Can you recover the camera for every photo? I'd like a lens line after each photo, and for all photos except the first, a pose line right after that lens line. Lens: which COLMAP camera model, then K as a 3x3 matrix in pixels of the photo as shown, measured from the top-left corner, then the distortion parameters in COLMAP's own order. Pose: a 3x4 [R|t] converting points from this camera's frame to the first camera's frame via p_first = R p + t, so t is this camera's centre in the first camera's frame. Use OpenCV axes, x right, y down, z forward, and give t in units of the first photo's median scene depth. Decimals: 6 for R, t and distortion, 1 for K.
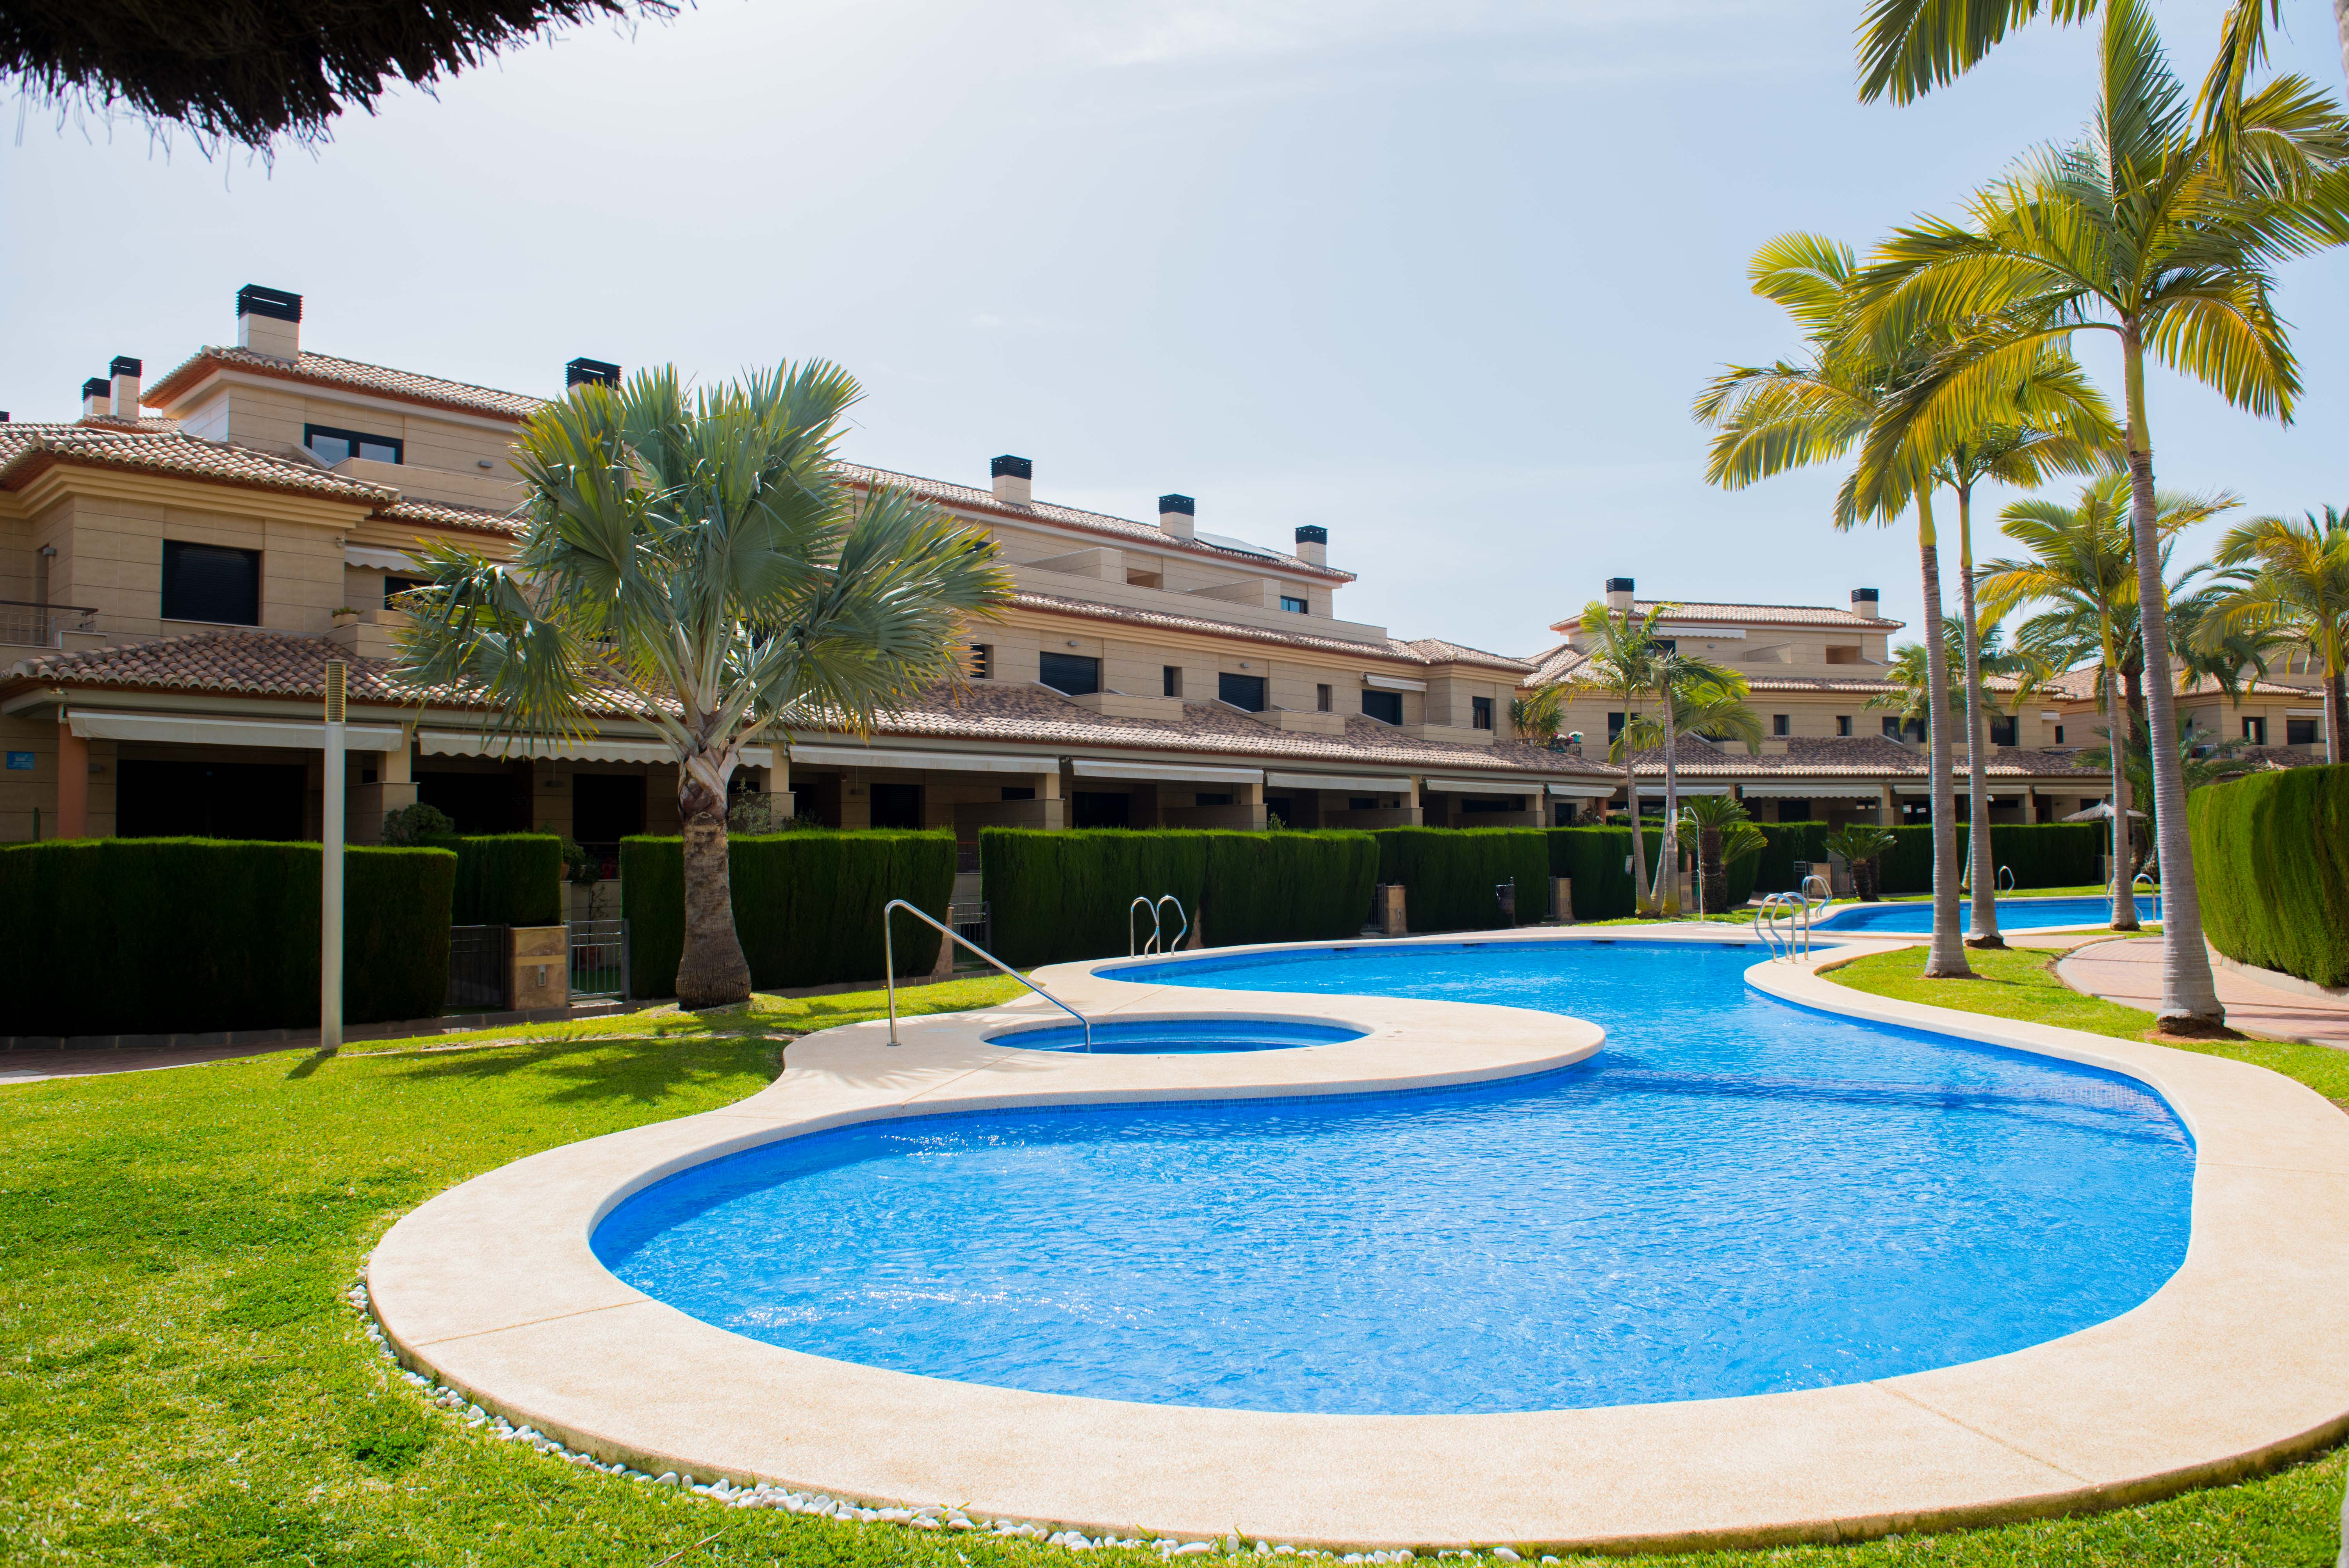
lens RADIAL K [[1678.2, 0, 1174.5], [0, 1678.2, 784.0], [0, 0, 1]] dist [-0.049620, 0.002468]
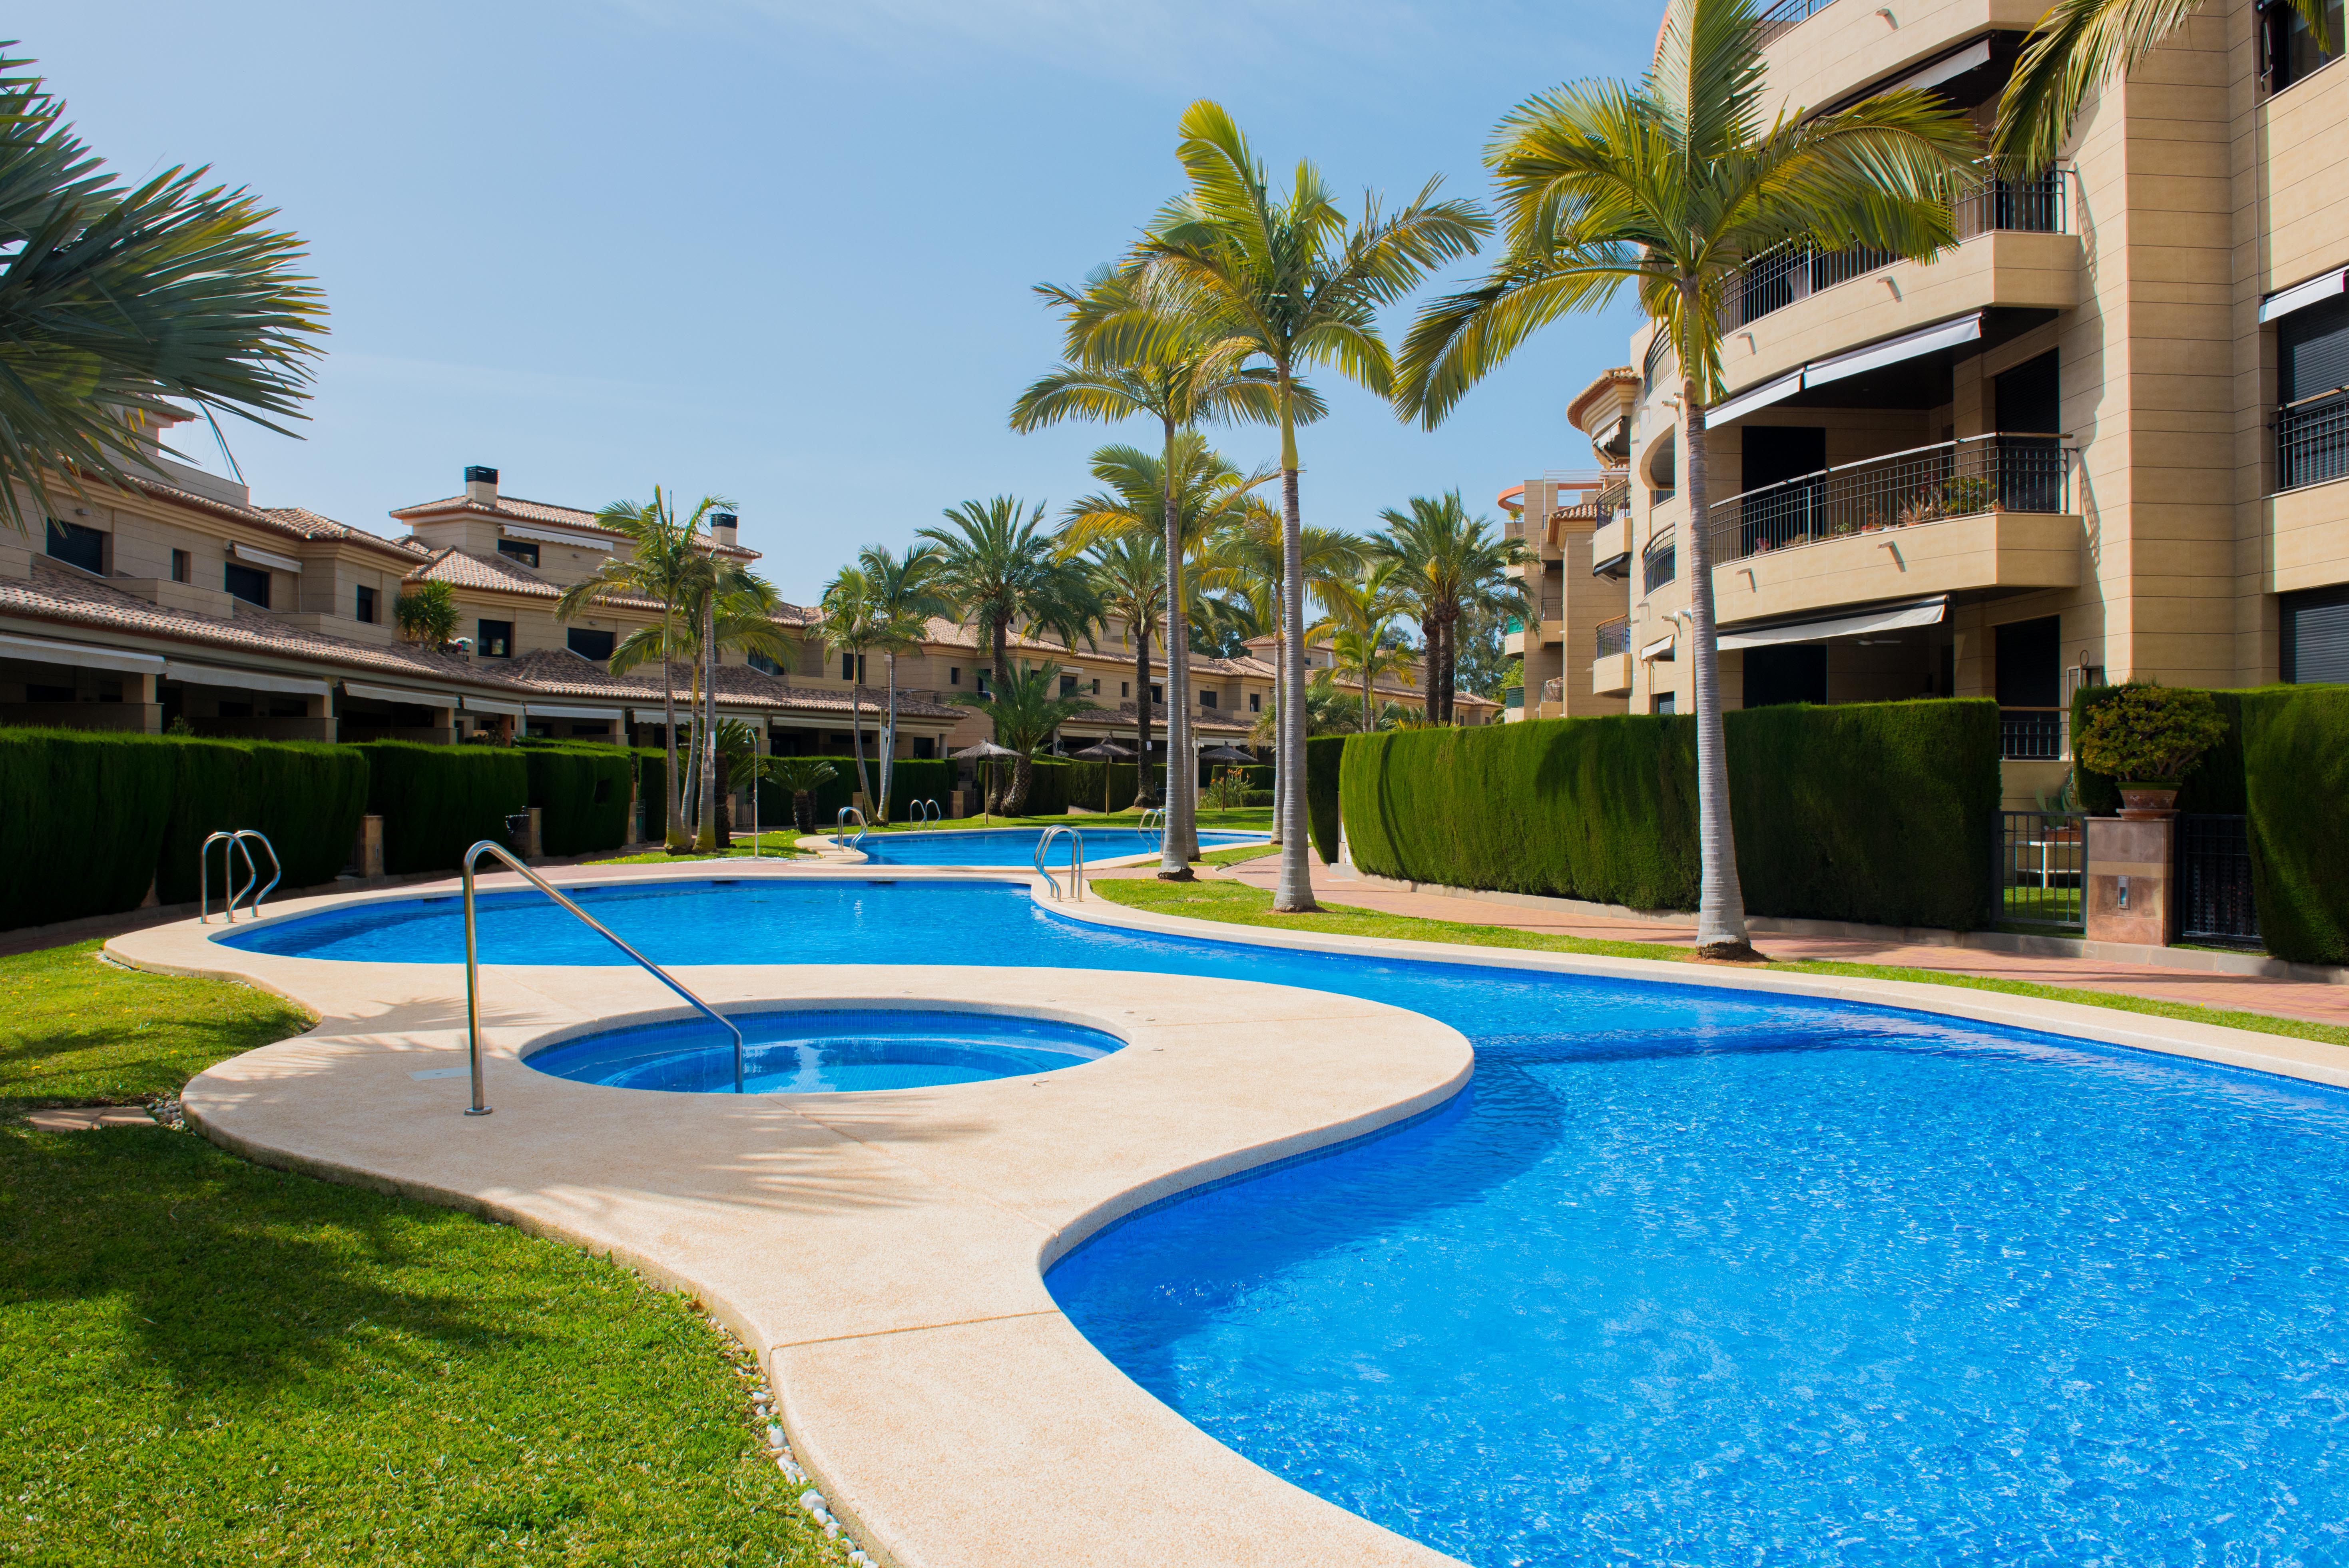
lens RADIAL K [[1678.3, 0, 1174.5], [0, 1678.3, 784.0], [0, 0, 1]] dist [-0.049620, 0.002468]
pose [[0.700724, 0.015983, 0.713254, -0.123227], [-0.045314, 0.998727, 0.022138, 0.009302], [-0.711992, -0.047833, 0.700556, 0.149687]]
